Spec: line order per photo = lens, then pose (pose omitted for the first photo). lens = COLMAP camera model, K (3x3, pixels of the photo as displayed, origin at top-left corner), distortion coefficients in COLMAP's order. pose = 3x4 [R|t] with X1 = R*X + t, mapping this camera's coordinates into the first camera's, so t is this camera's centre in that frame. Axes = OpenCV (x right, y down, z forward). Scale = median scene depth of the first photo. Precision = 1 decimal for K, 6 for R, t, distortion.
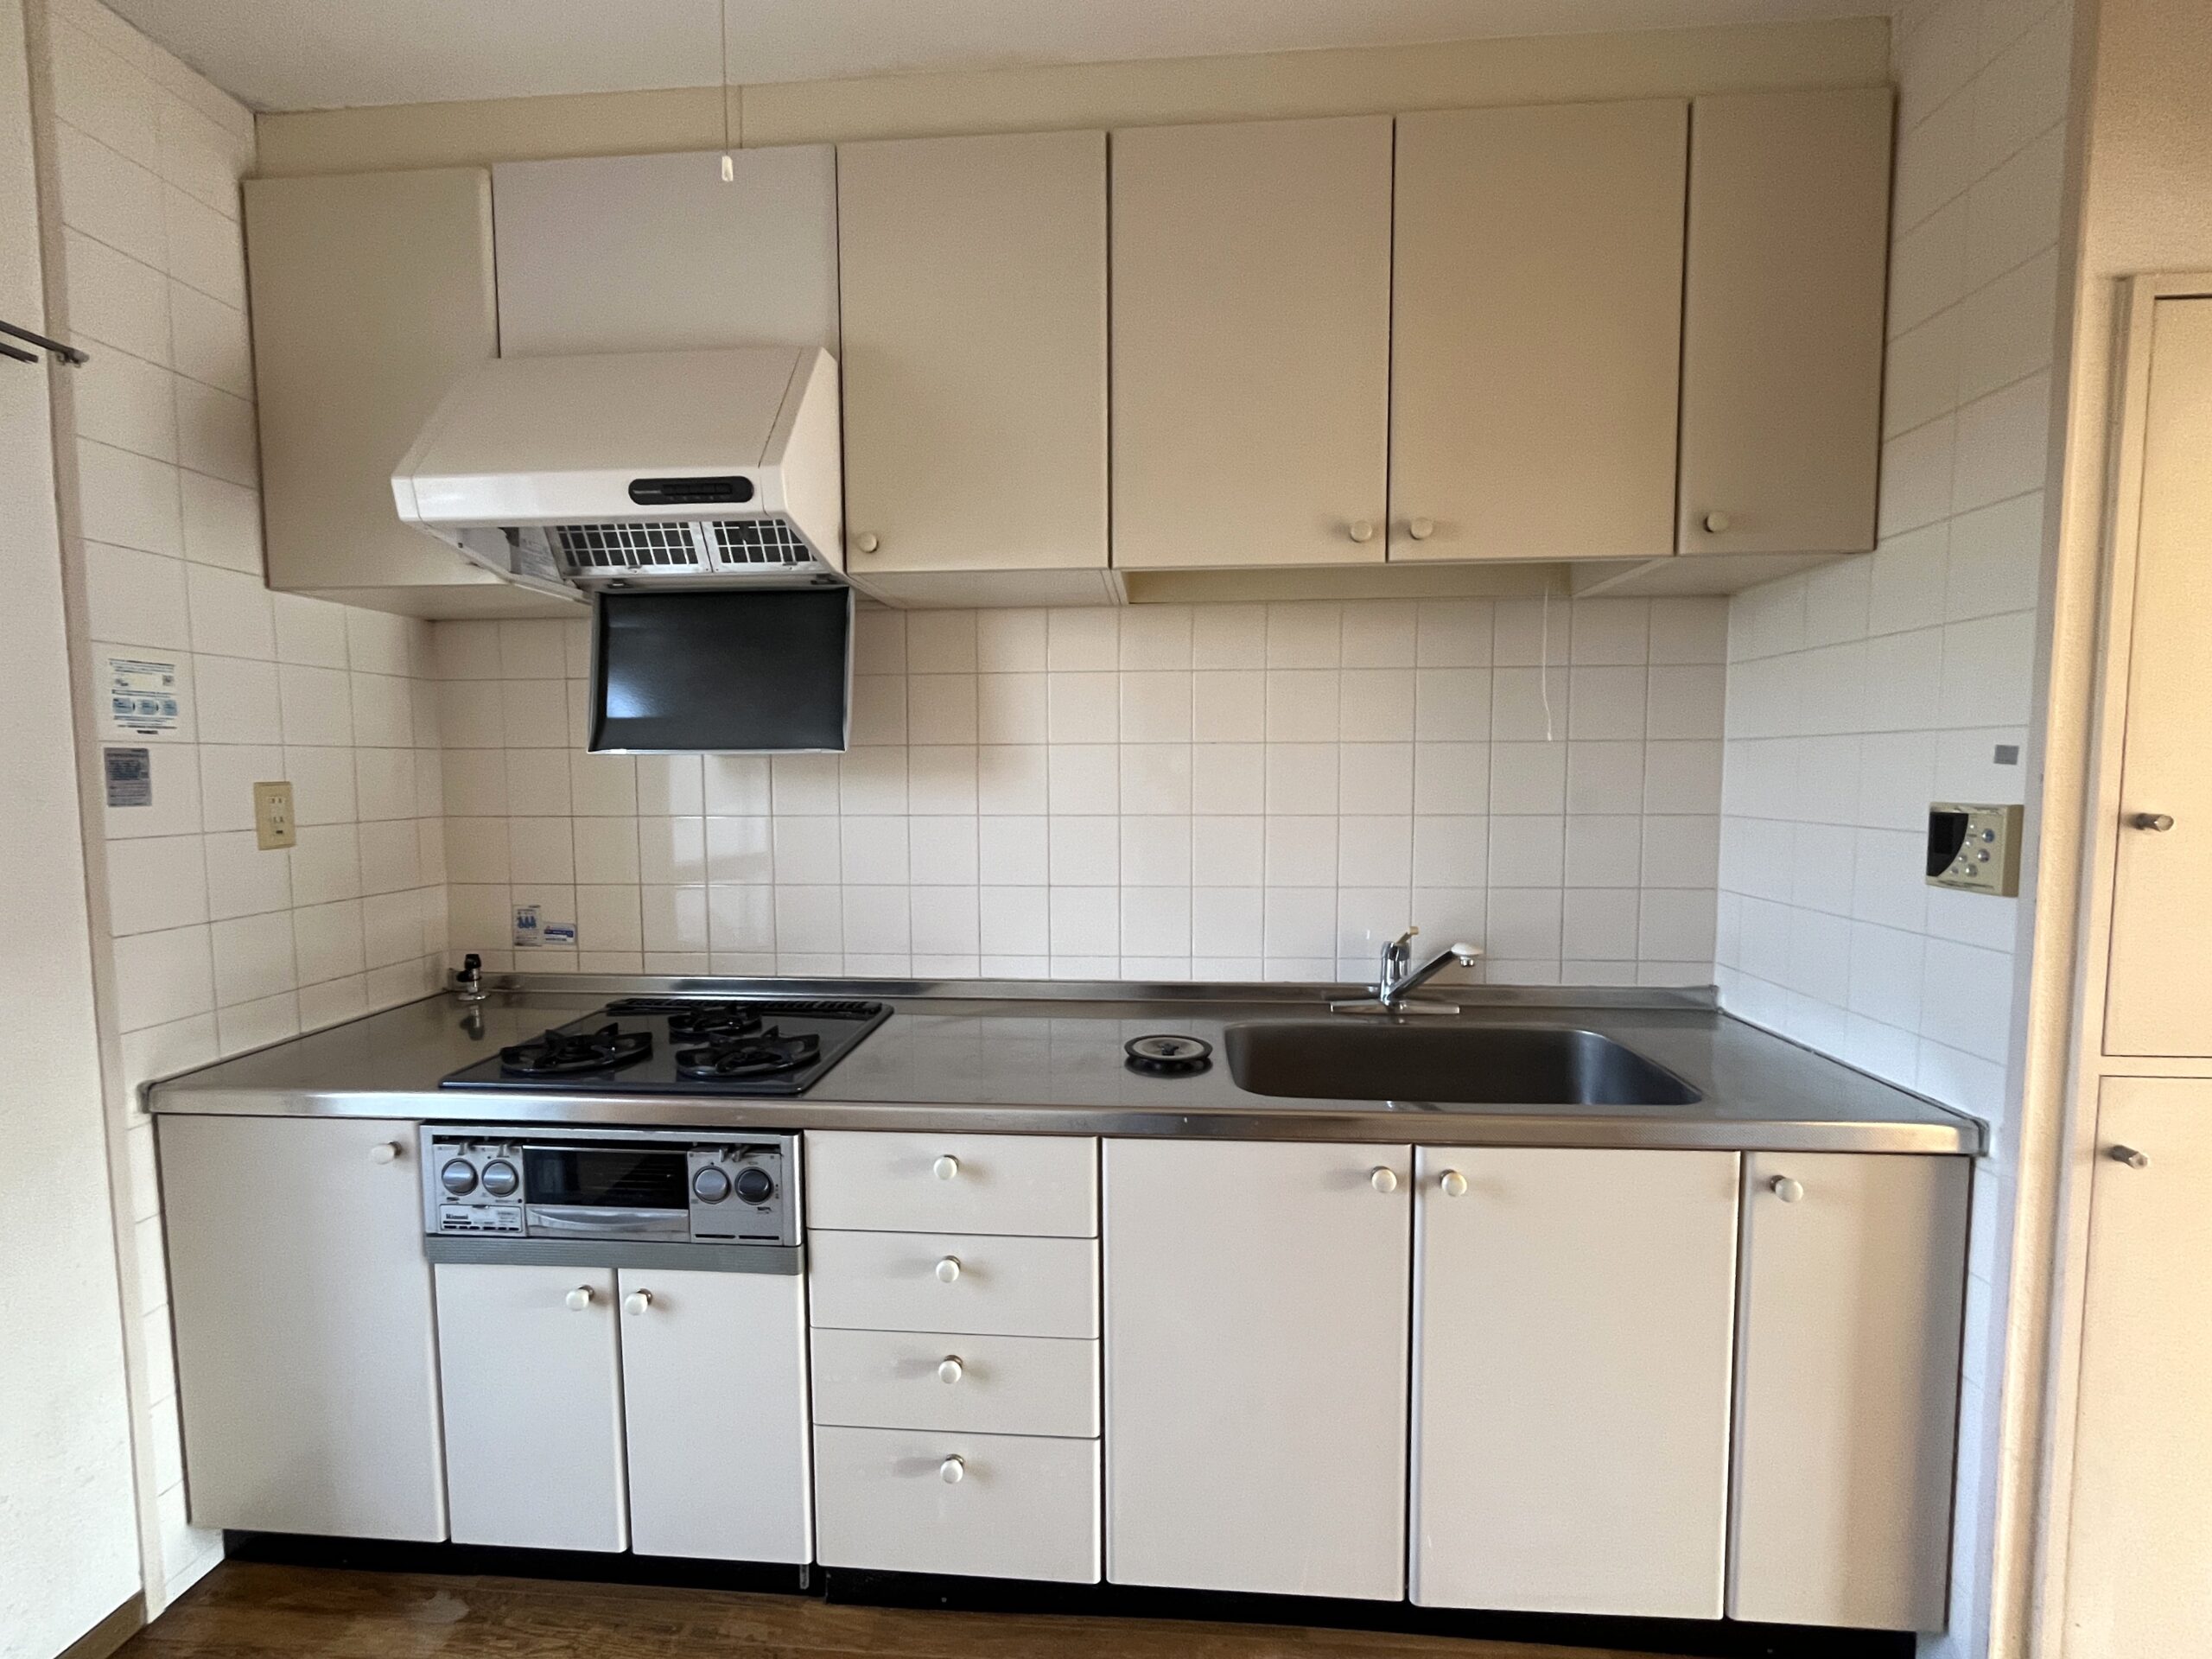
lens RADIAL K [[958.8, 0, 1103.3], [0, 958.8, 833.4], [0, 0, 1]] dist [-0.002590, -0.000244]
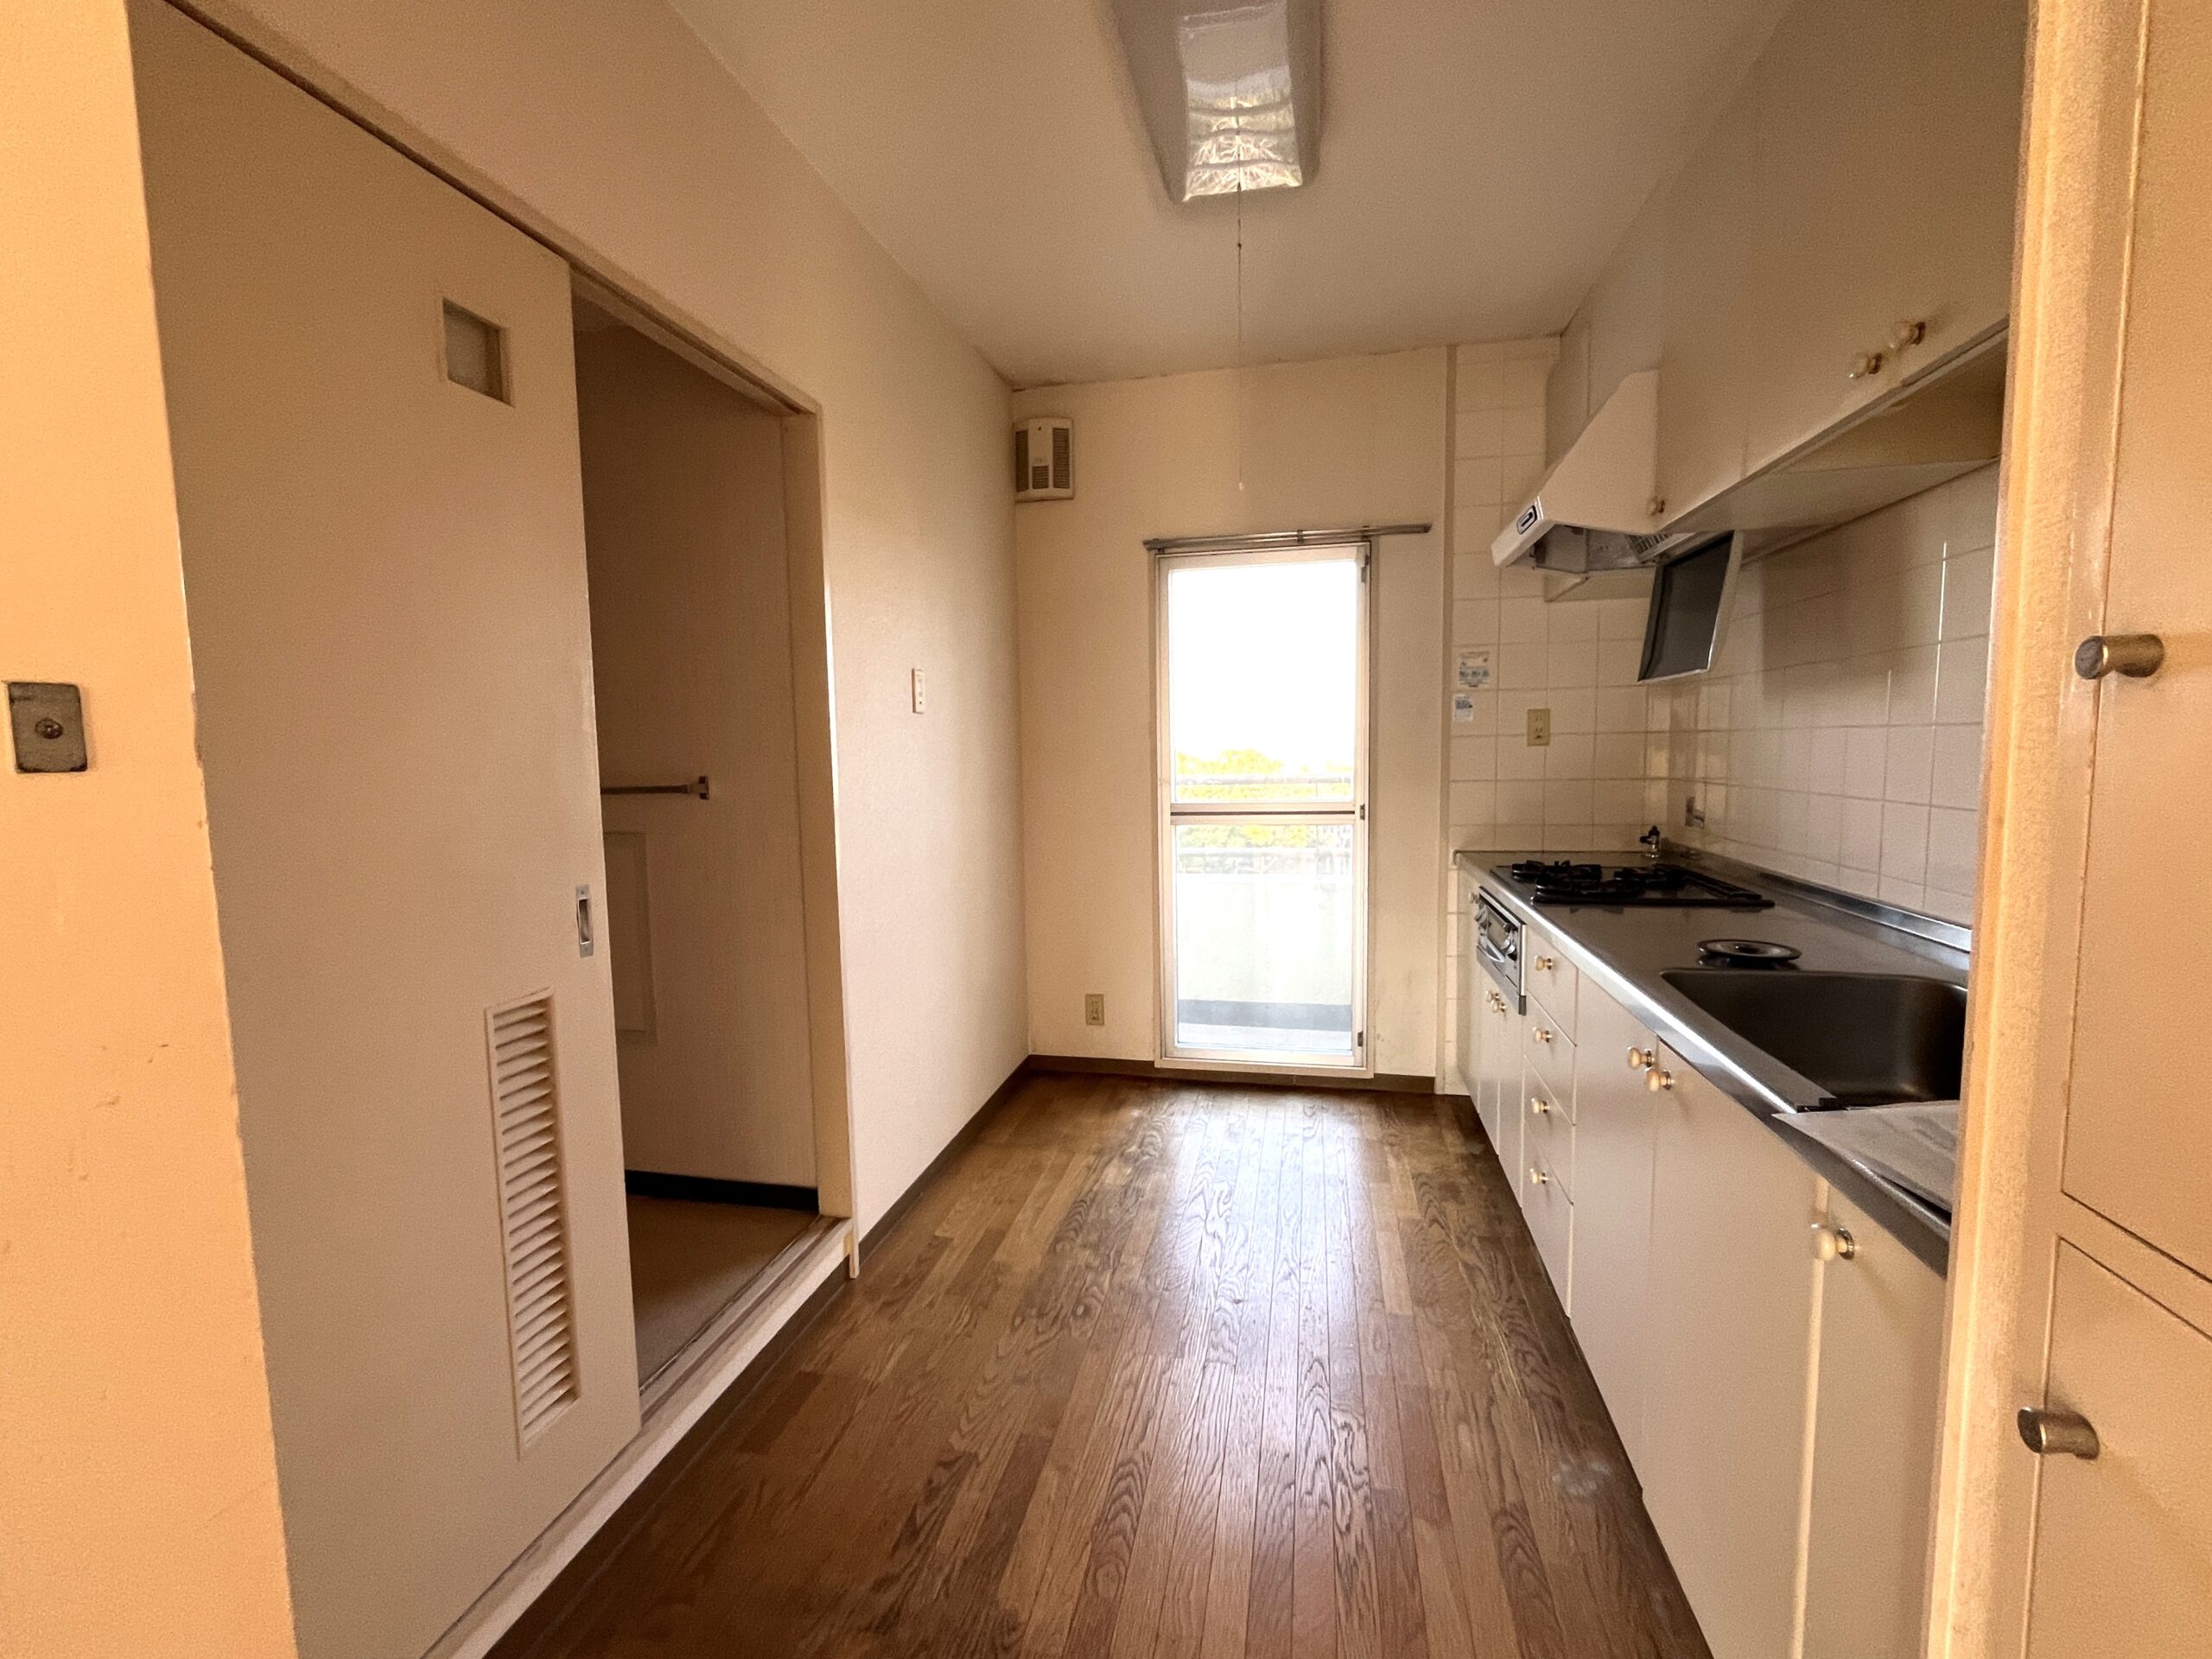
lens RADIAL K [[958.8, 0, 1103.3], [0, 958.8, 833.4], [0, 0, 1]] dist [-0.002590, -0.000244]
pose [[-0.118032, 0.099538, -0.988008, 1.152660], [-0.051757, 0.992994, 0.106224, 0.032725], [0.991660, 0.063674, -0.112054, 0.425664]]
